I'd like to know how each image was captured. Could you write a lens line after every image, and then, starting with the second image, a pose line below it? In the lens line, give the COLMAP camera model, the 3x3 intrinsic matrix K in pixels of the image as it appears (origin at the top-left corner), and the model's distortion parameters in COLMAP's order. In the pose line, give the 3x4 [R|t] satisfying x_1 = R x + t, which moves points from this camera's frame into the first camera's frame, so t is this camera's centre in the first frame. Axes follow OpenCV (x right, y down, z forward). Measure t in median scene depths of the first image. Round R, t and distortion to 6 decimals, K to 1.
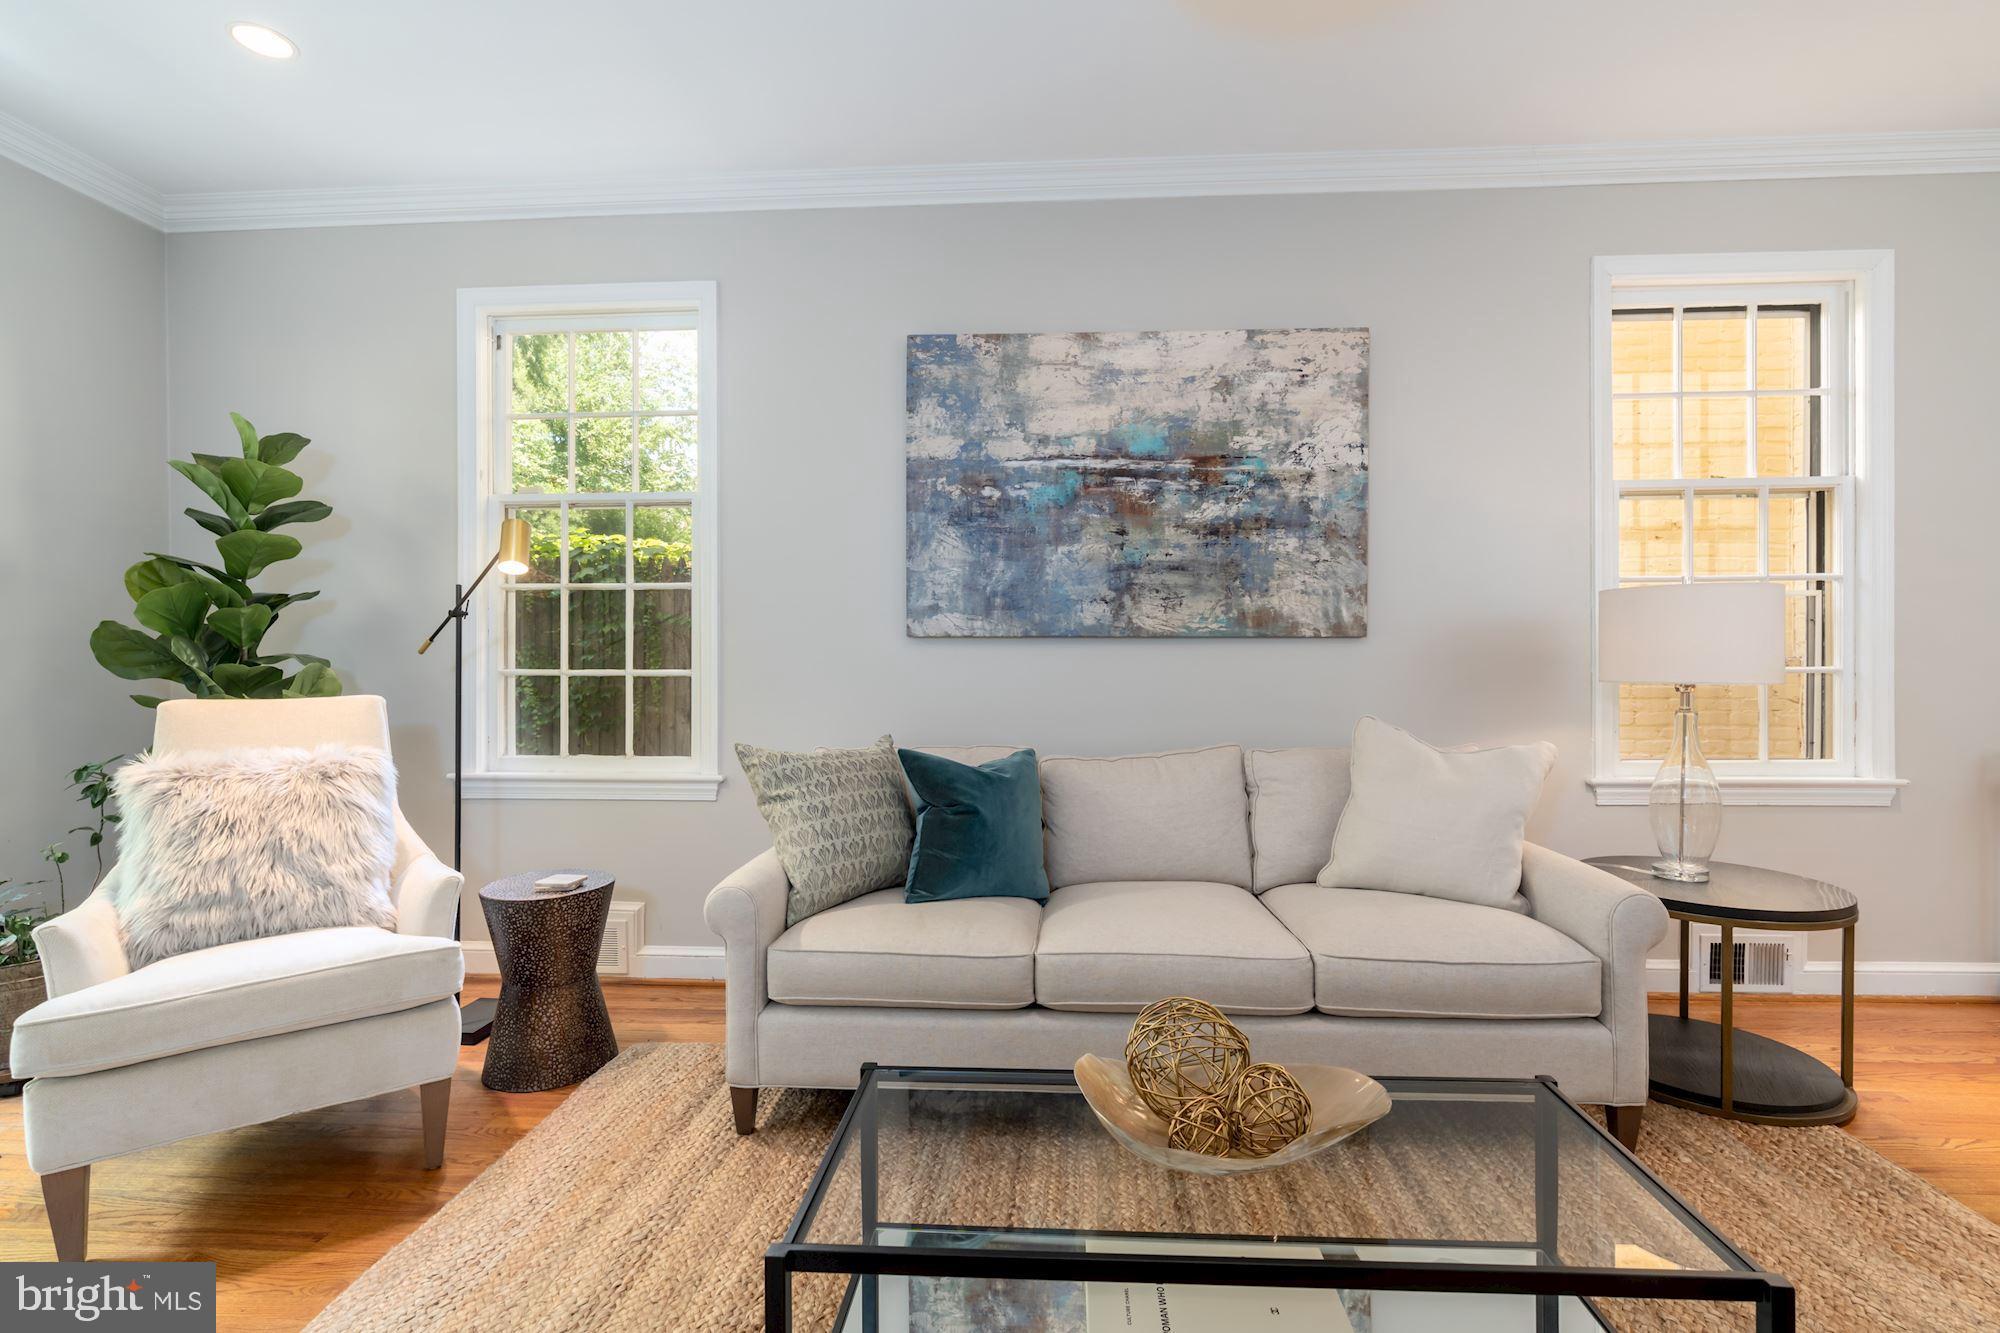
lens RADIAL K [[915.5, 0, 1002.2], [0, 915.5, 659.4], [0, 0, 1]] dist [-0.006150, 0.001586]
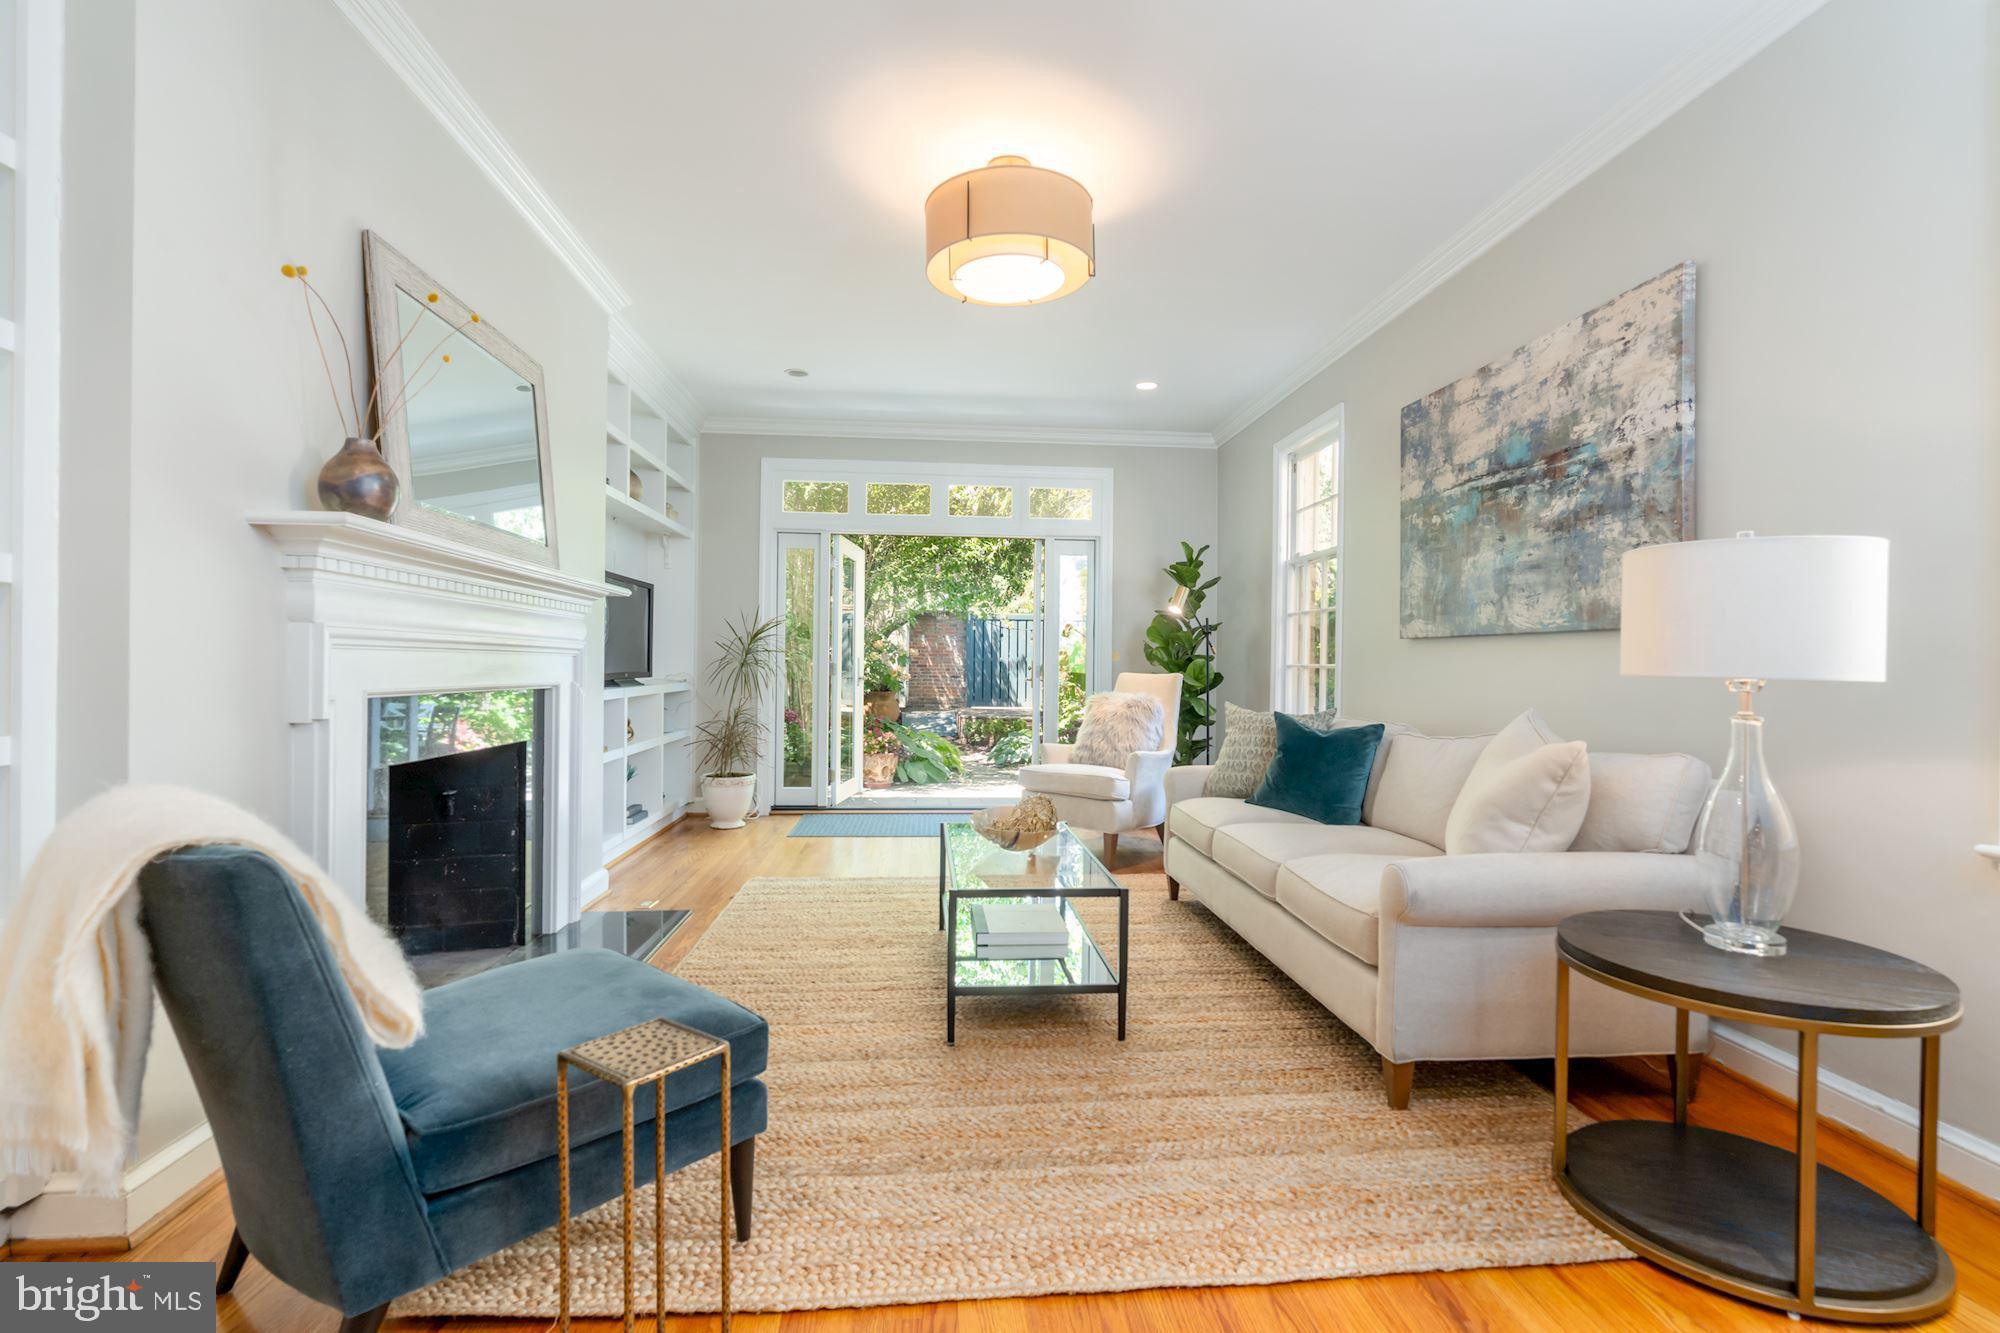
lens RADIAL K [[915.5, 0, 1013.6], [0, 915.5, 674.4], [0, 0, 1]] dist [-0.006150, 0.001586]
pose [[0.162150, 0.013691, -0.986671, 1.124966], [-0.014183, 0.999833, 0.011543, 0.018886], [0.986664, 0.012123, 0.162317, 0.249623]]
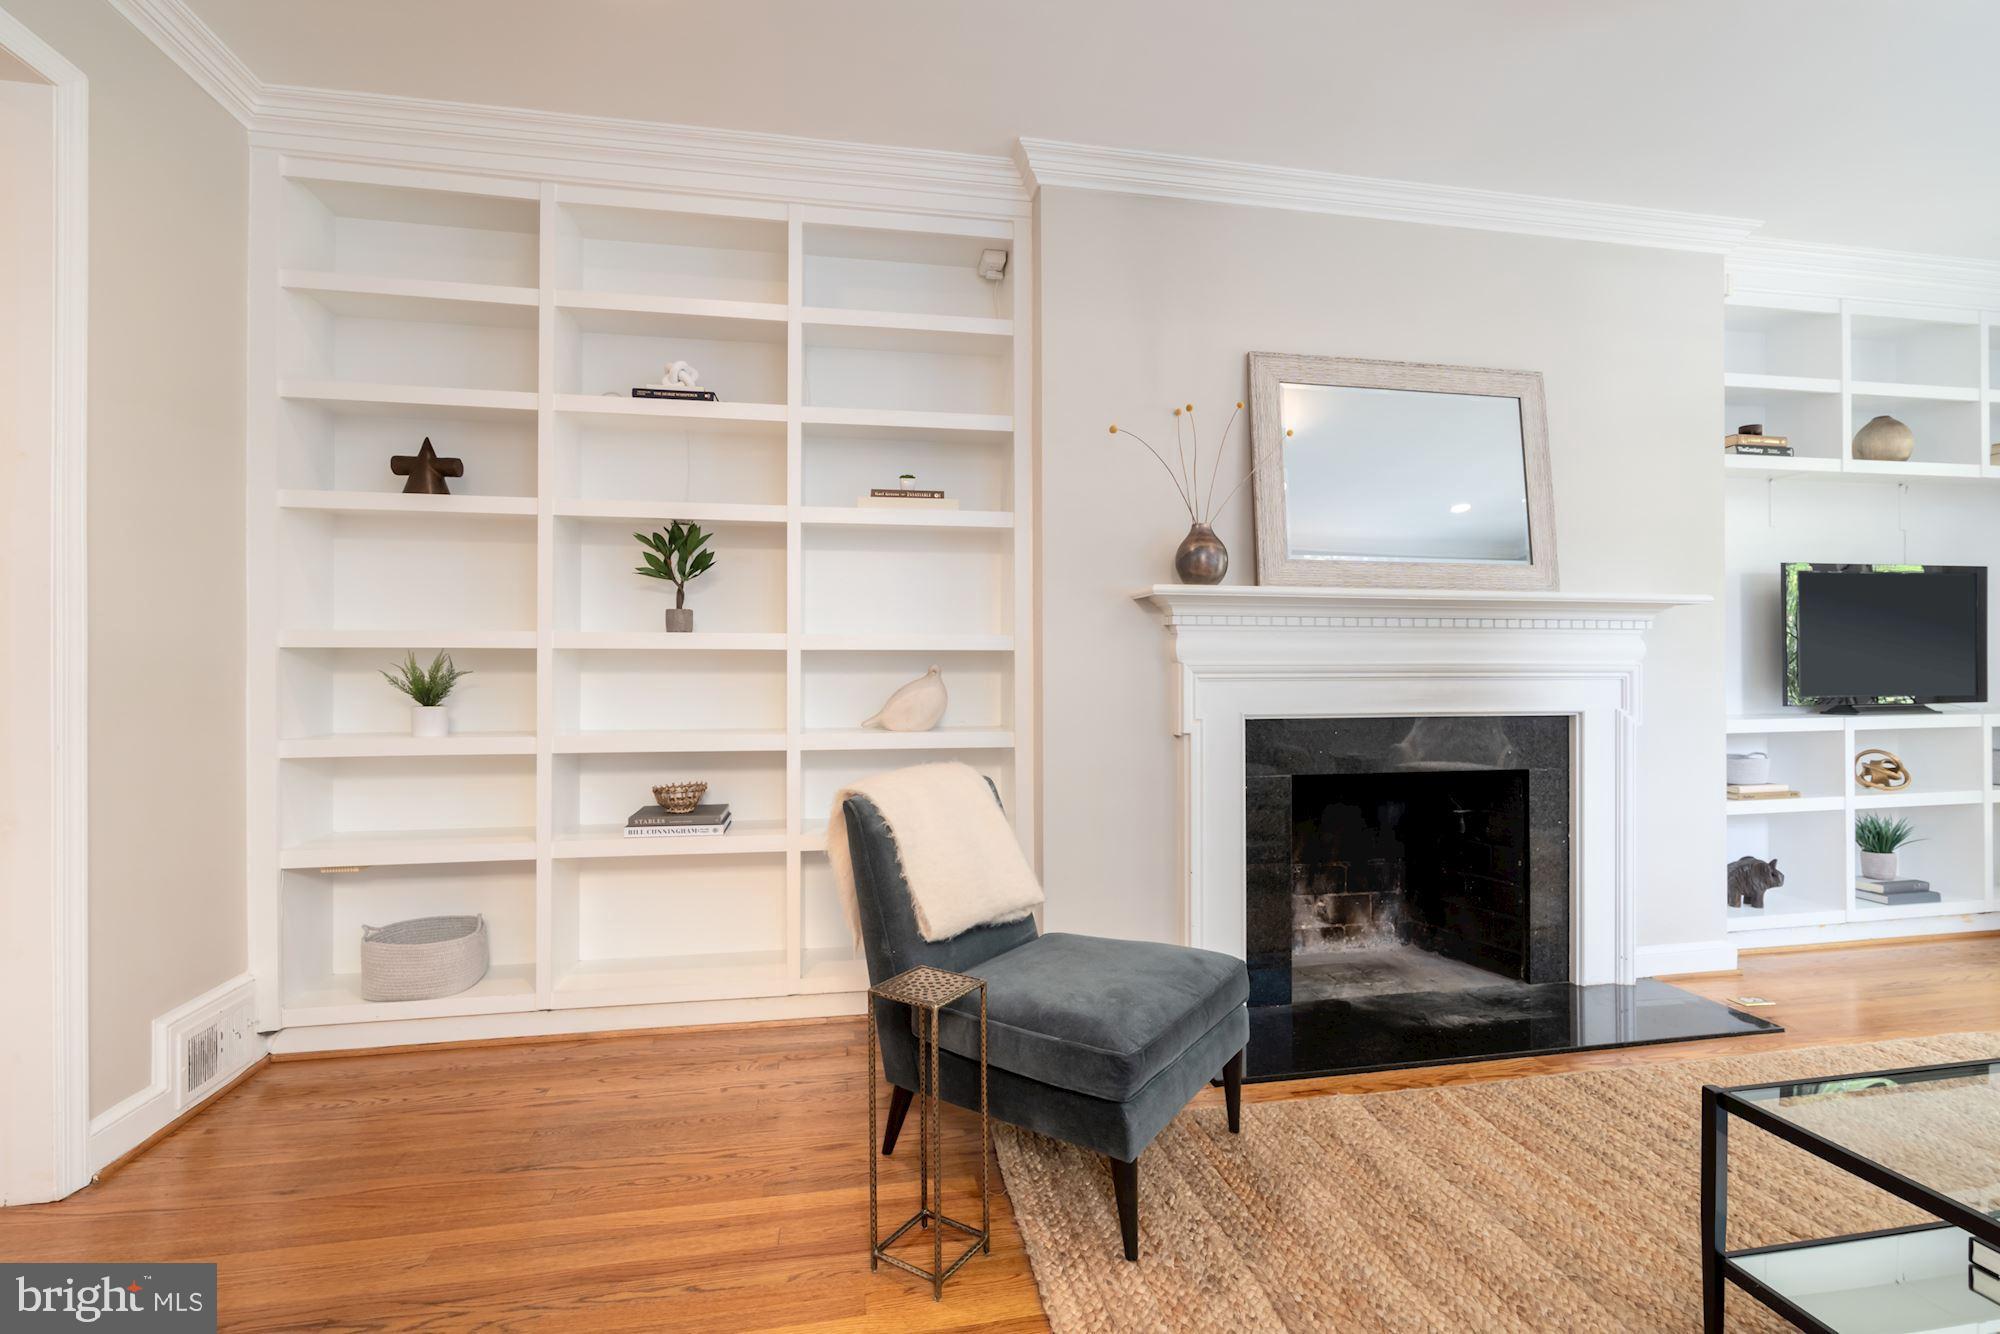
lens RADIAL K [[915.5, 0, 1000.5], [0, 915.5, 665.6], [0, 0, 1]] dist [-0.006150, 0.001586]
pose [[-0.969699, 0.007317, -0.244195, 0.783387], [0.006813, 0.999973, 0.002909, -0.005607], [0.244209, 0.001157, -0.969722, 0.714969]]
